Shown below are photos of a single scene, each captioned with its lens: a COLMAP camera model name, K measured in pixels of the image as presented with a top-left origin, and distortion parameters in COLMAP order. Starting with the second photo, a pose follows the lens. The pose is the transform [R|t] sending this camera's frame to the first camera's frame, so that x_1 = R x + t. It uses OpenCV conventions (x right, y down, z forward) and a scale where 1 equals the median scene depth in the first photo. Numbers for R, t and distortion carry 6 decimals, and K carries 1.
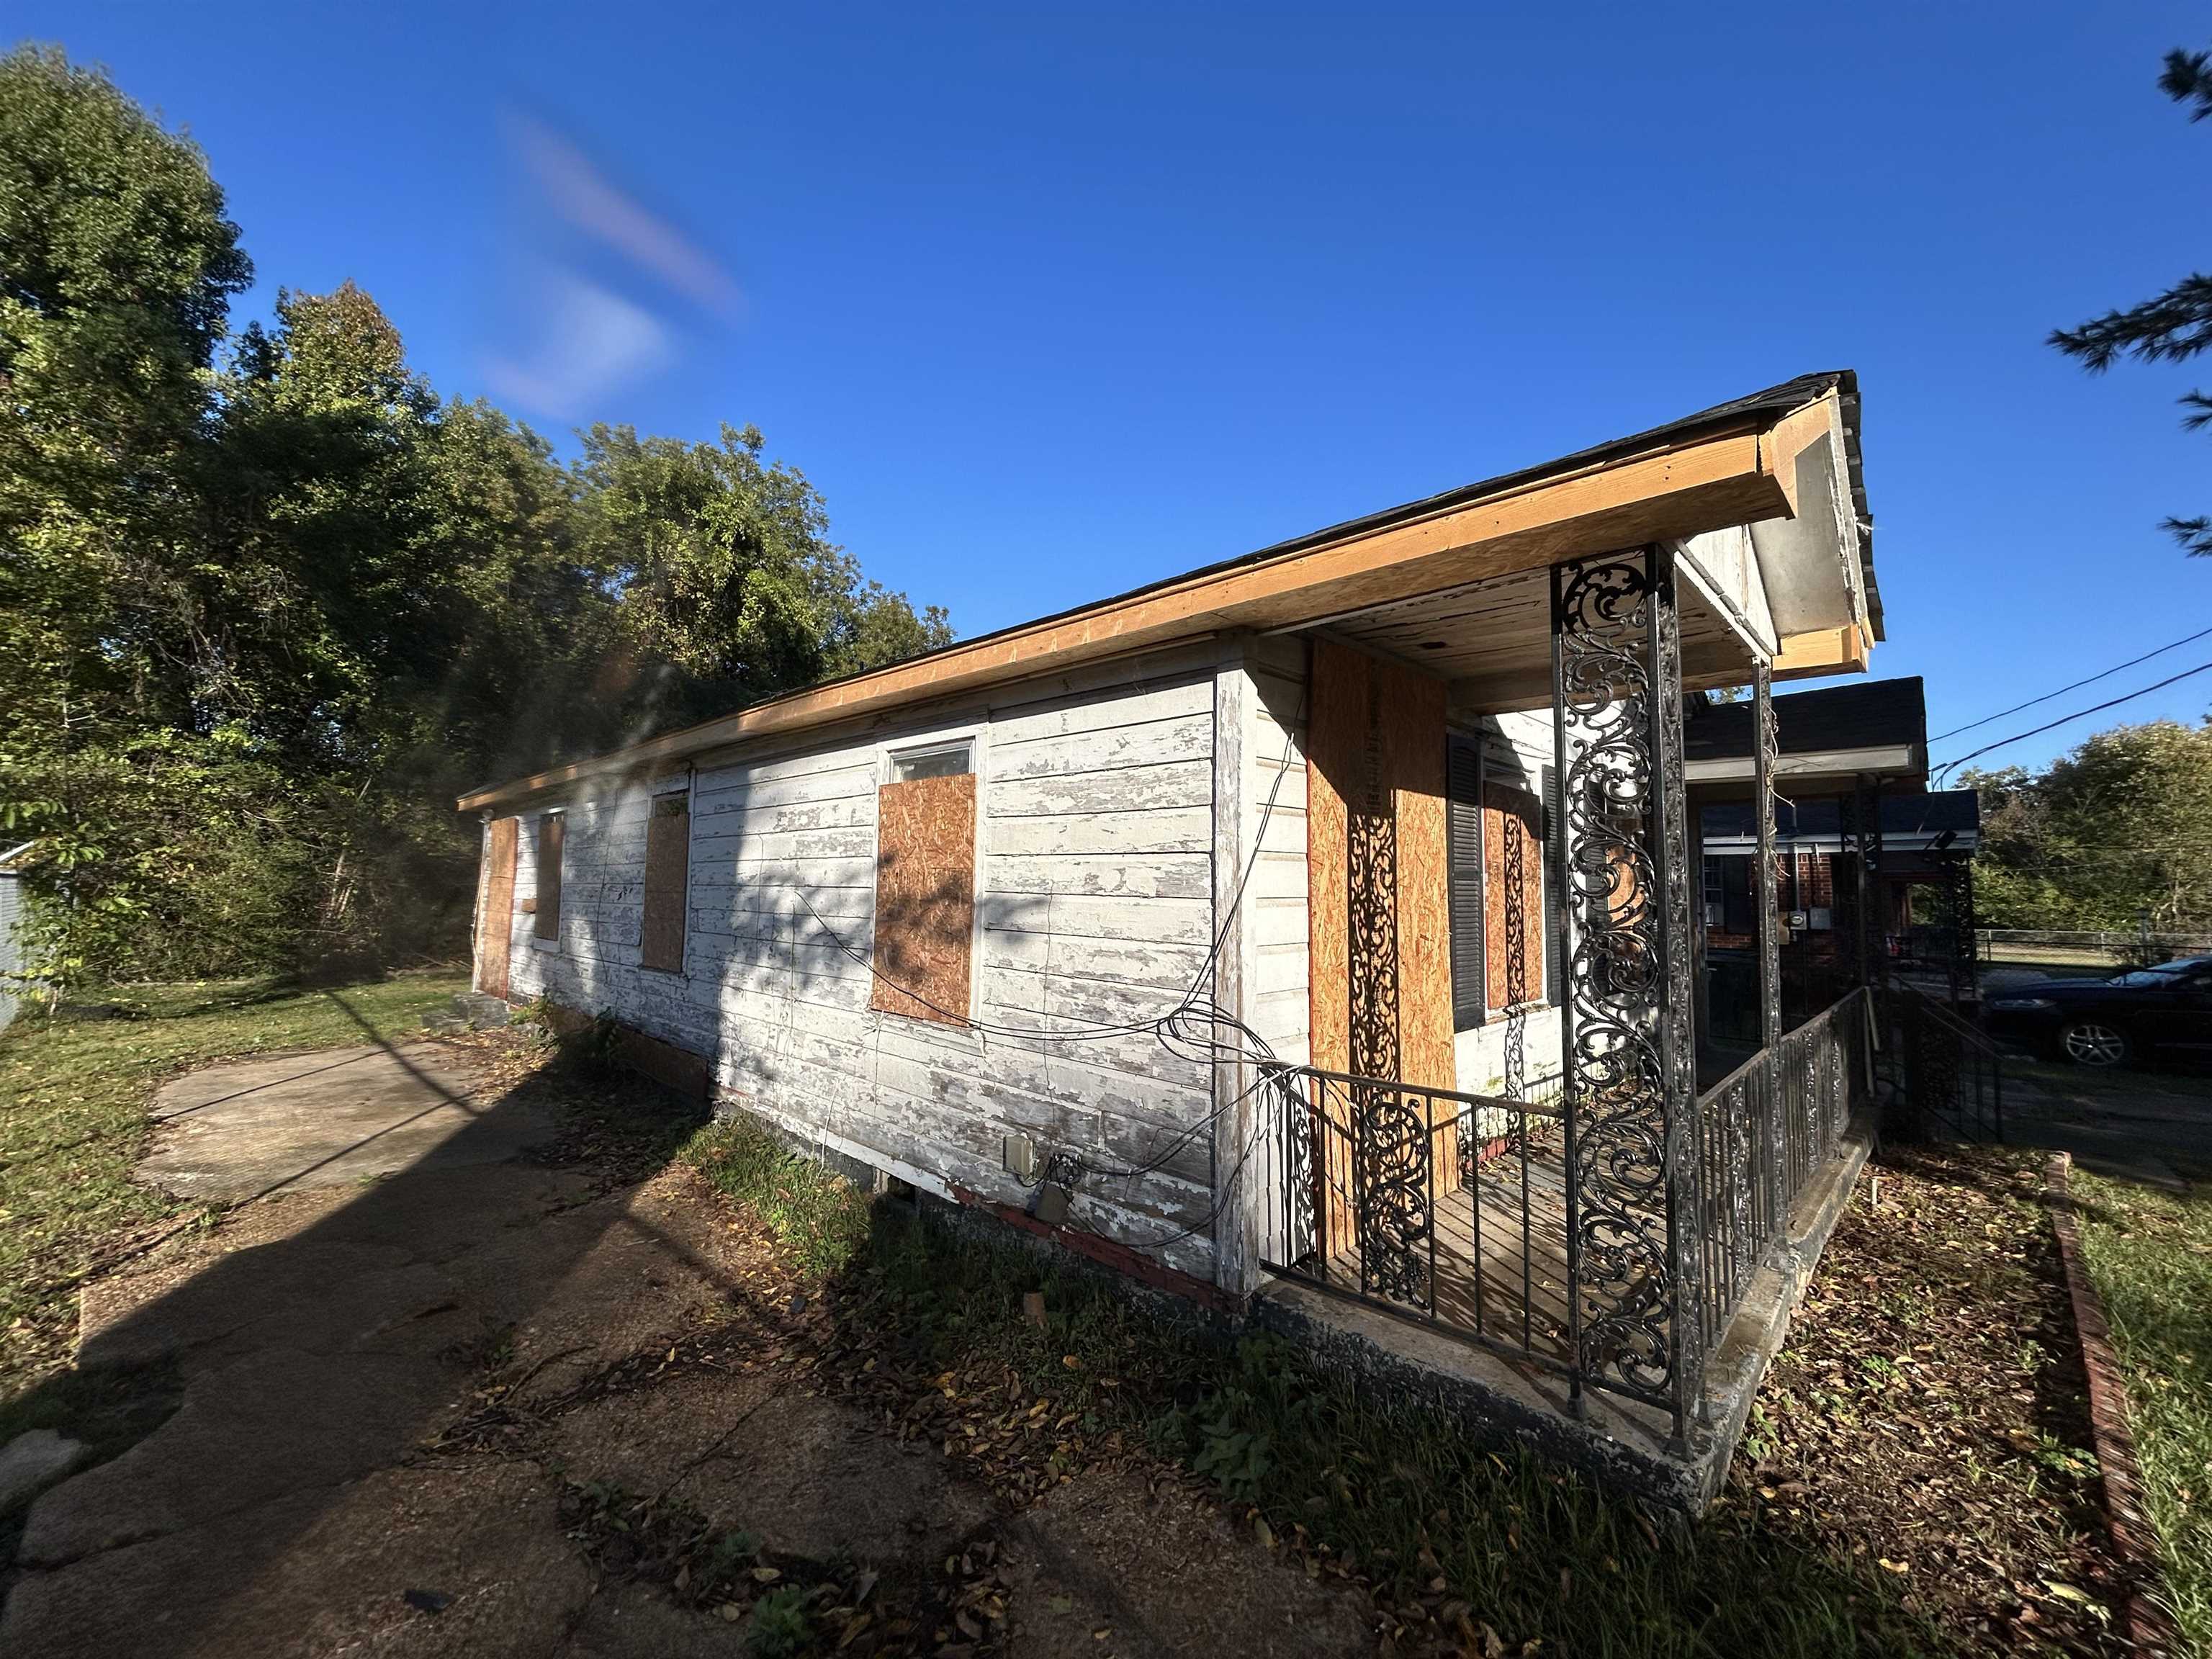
lens RADIAL K [[895.2, 0, 1099.0], [0, 895.2, 811.3], [0, 0, 1]] dist [0.011938, -0.003211]
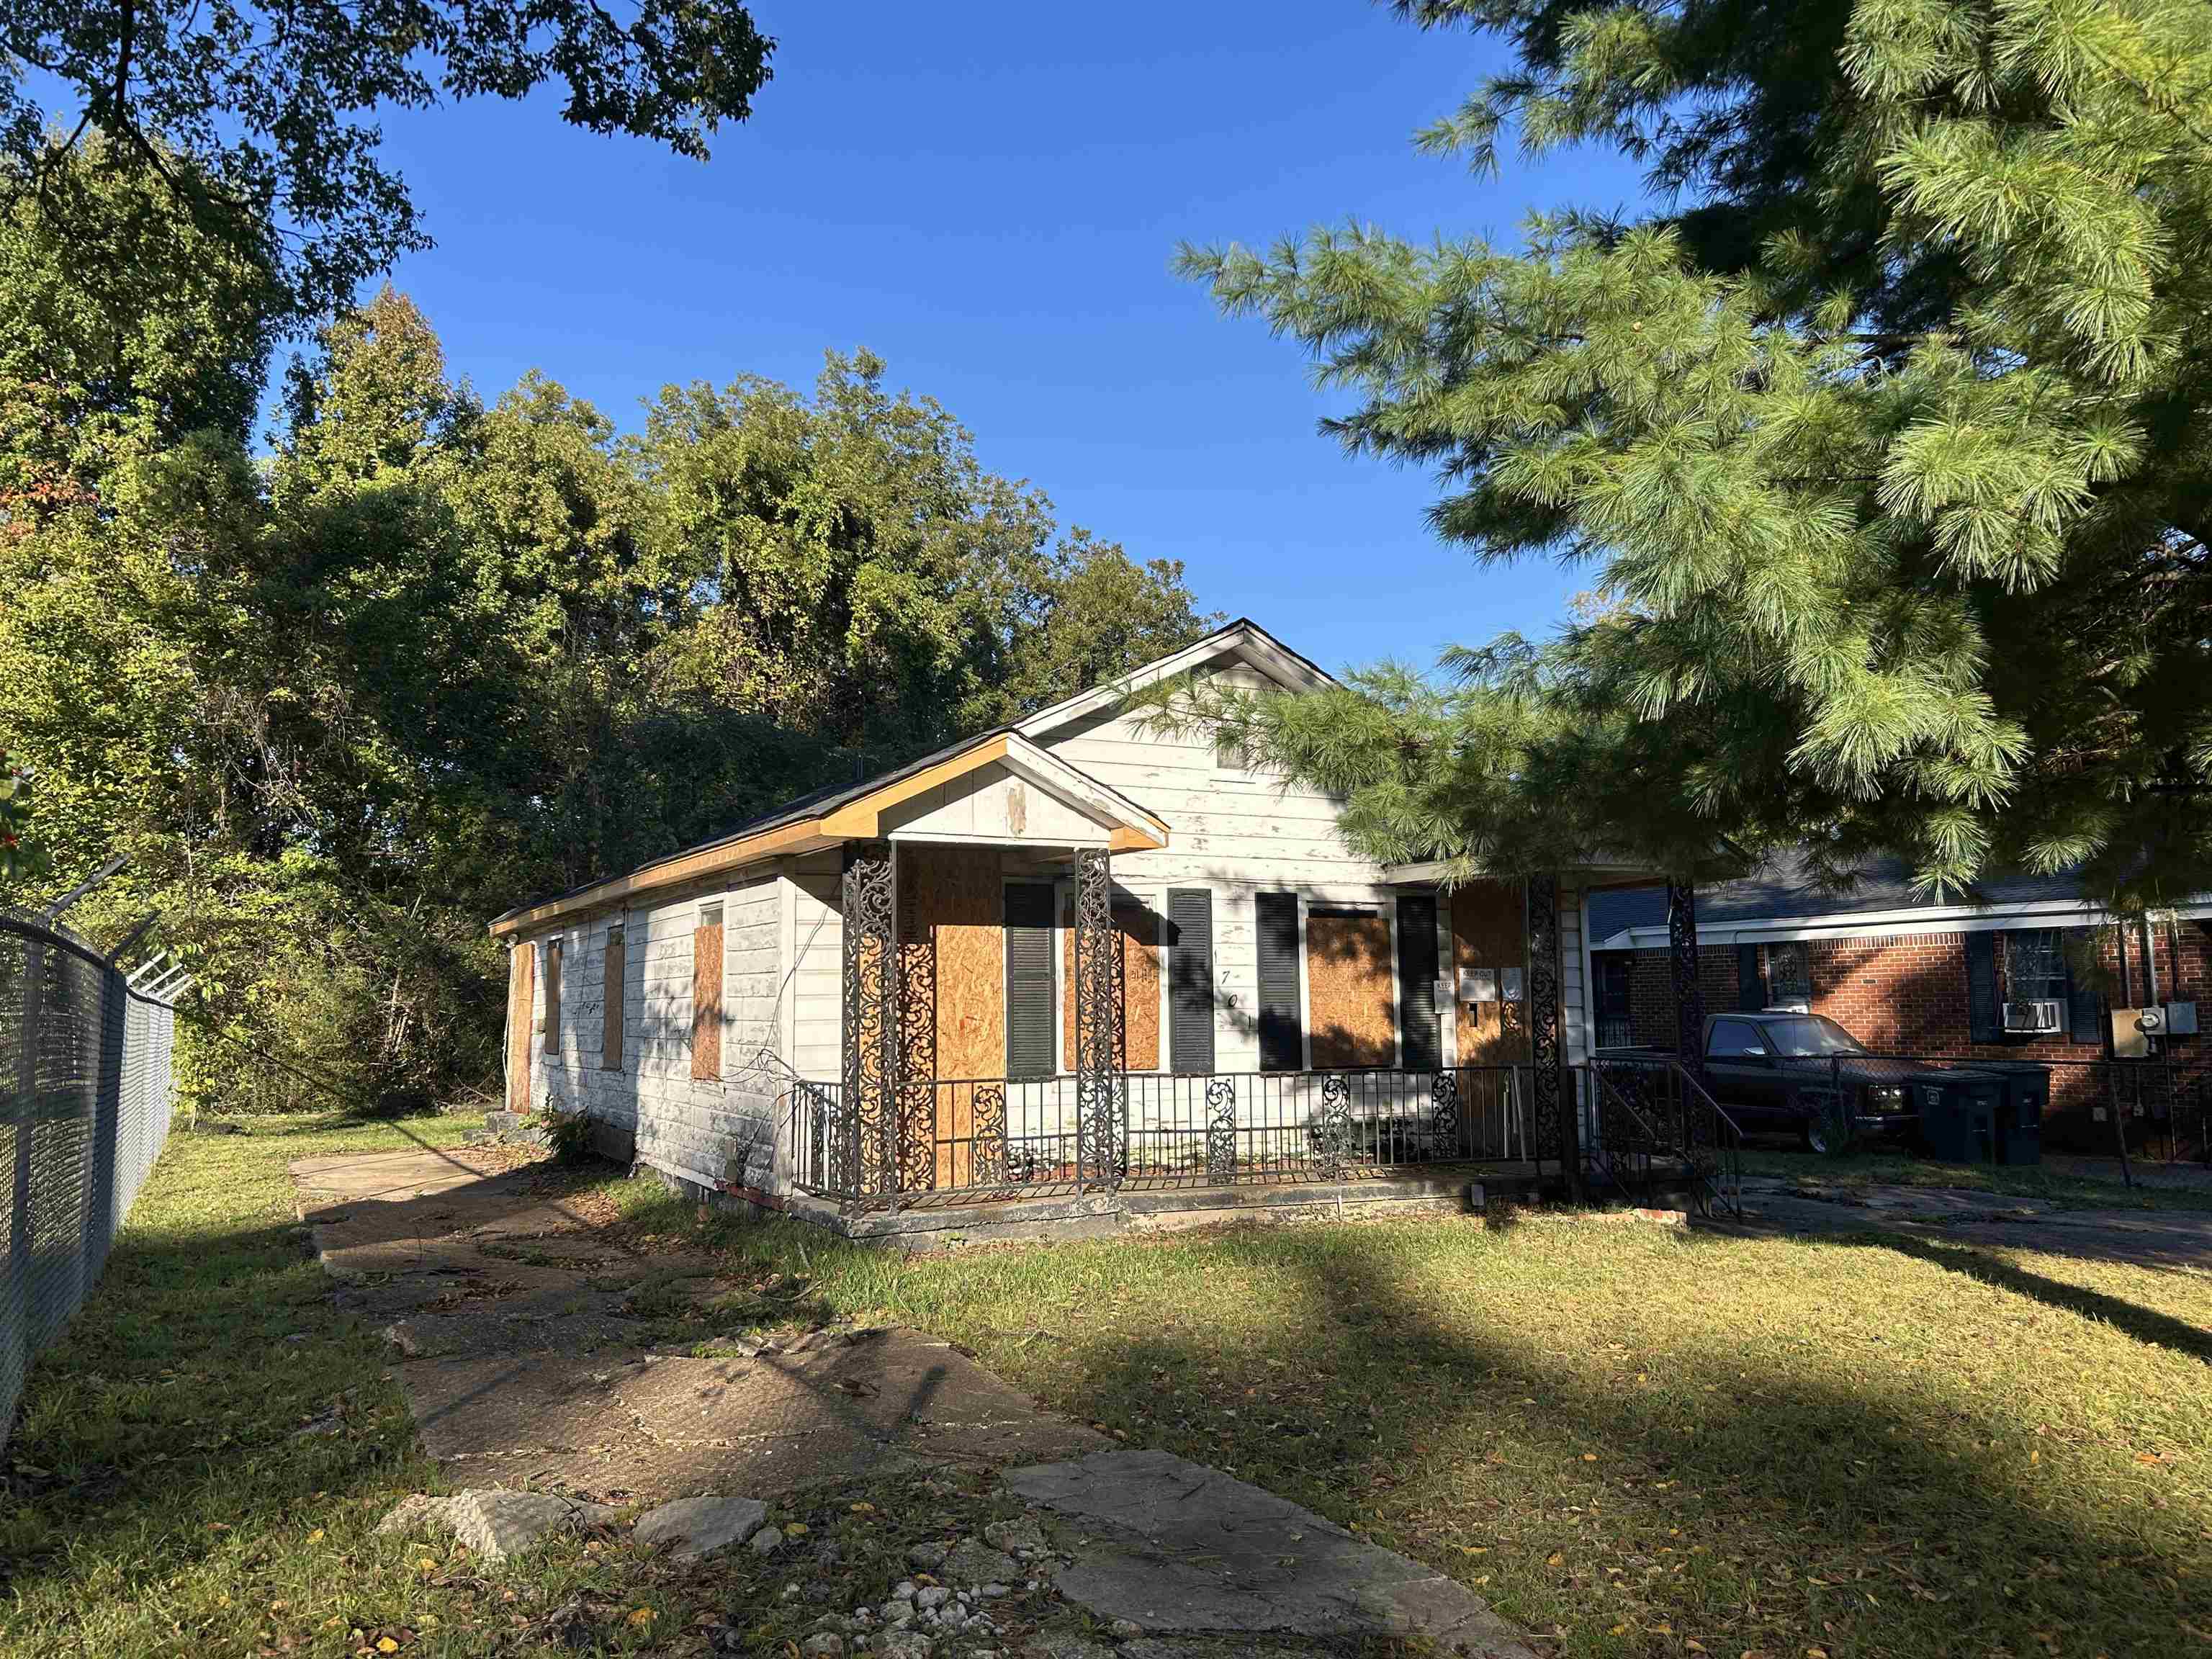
lens RADIAL K [[1710.7, 0, 1076.0], [0, 1710.7, 821.4], [0, 0, 1]] dist [0.035097, -0.041806]
pose [[0.947638, -0.052558, -0.314993, 0.308849], [0.043437, 0.998411, -0.035910, -0.017787], [0.316380, 0.020347, 0.948414, -0.365938]]
